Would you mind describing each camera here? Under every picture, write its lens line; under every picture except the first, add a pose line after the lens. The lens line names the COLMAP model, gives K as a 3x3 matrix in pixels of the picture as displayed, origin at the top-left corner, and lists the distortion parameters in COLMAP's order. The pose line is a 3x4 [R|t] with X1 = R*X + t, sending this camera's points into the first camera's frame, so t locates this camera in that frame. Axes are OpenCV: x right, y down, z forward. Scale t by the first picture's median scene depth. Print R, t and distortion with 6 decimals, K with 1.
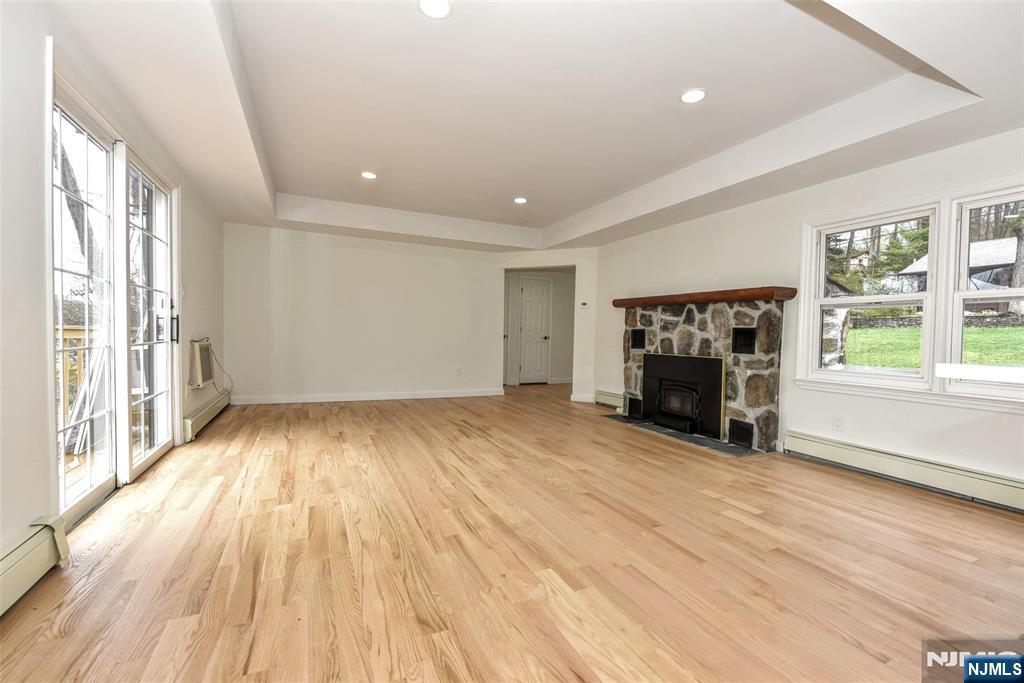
lens RADIAL K [[429.7, 0, 512.0], [0, 429.7, 346.4], [0, 0, 1]] dist [-0.007130, -0.000179]
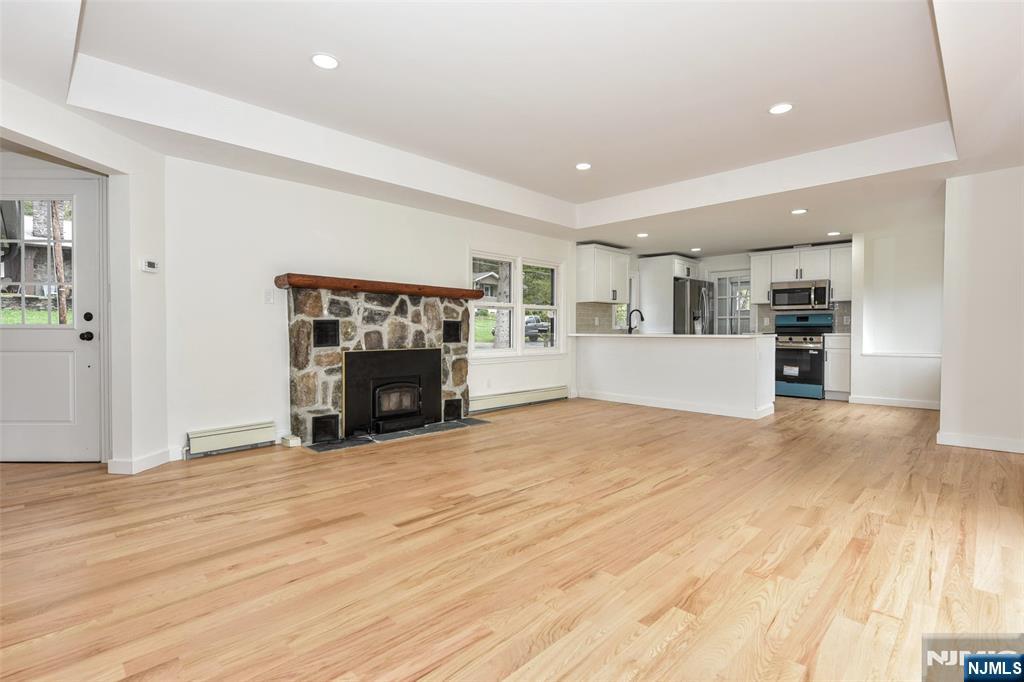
lens RADIAL K [[481.4, 0, 506.5], [0, 481.4, 336.7], [0, 0, 1]] dist [-0.009129, -0.000230]
pose [[-0.336049, -0.035253, 0.941184, -0.721389], [0.019256, 0.998833, 0.044287, -0.052326], [-0.941648, 0.033006, -0.334978, 1.232465]]
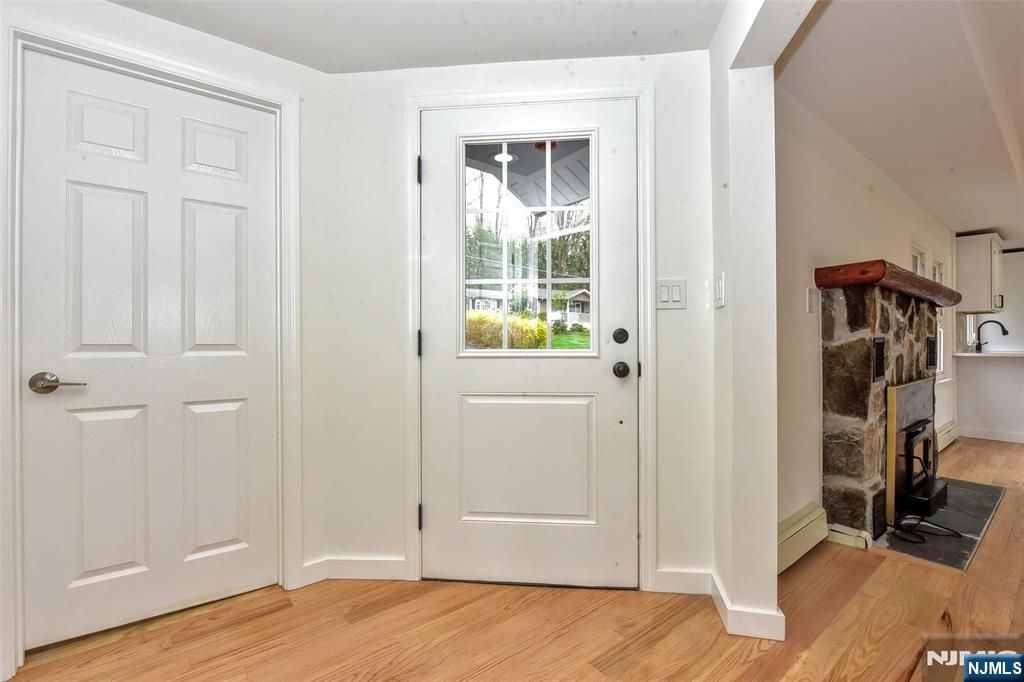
lens RADIAL K [[439.2, 0, 509.3], [0, 439.2, 343.3], [0, 0, 1]] dist [-0.015068, -0.000408]
pose [[-0.205895, -0.018472, 0.978400, -0.093600], [0.028940, 0.999270, 0.024957, -0.070945], [-0.978146, 0.033453, -0.205210, 1.846422]]
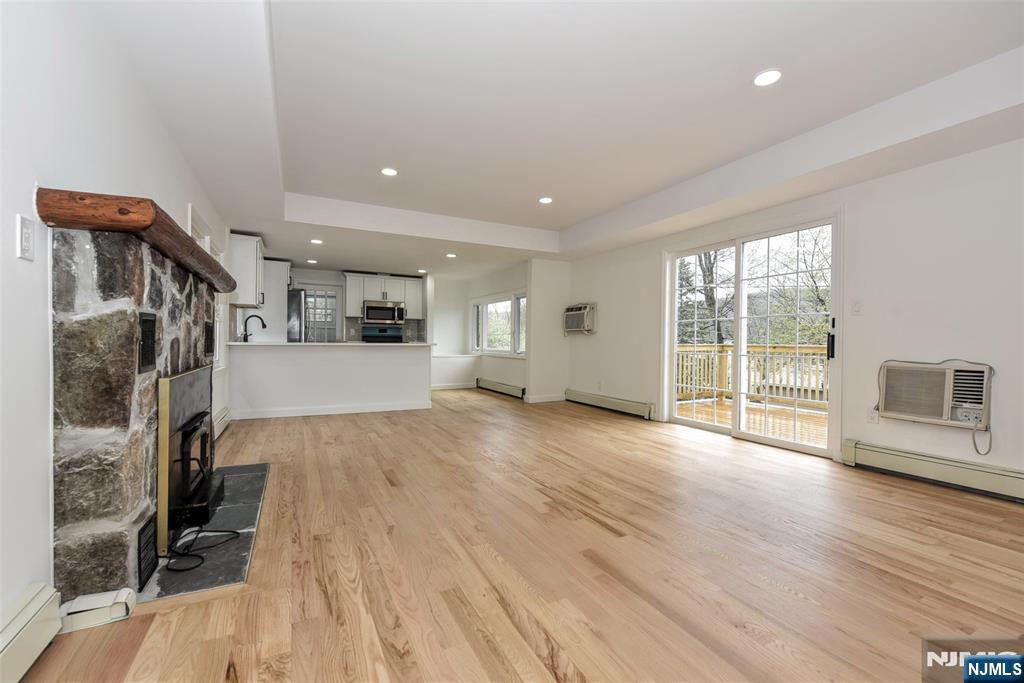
lens RADIAL K [[429.7, 0, 512.0], [0, 429.7, 346.4], [0, 0, 1]] dist [-0.007130, -0.000179]
pose [[-0.999019, -0.033431, -0.029040, 0.022410], [-0.034573, 0.998611, 0.039769, -0.046436], [0.027670, 0.040734, -0.998787, 1.679516]]
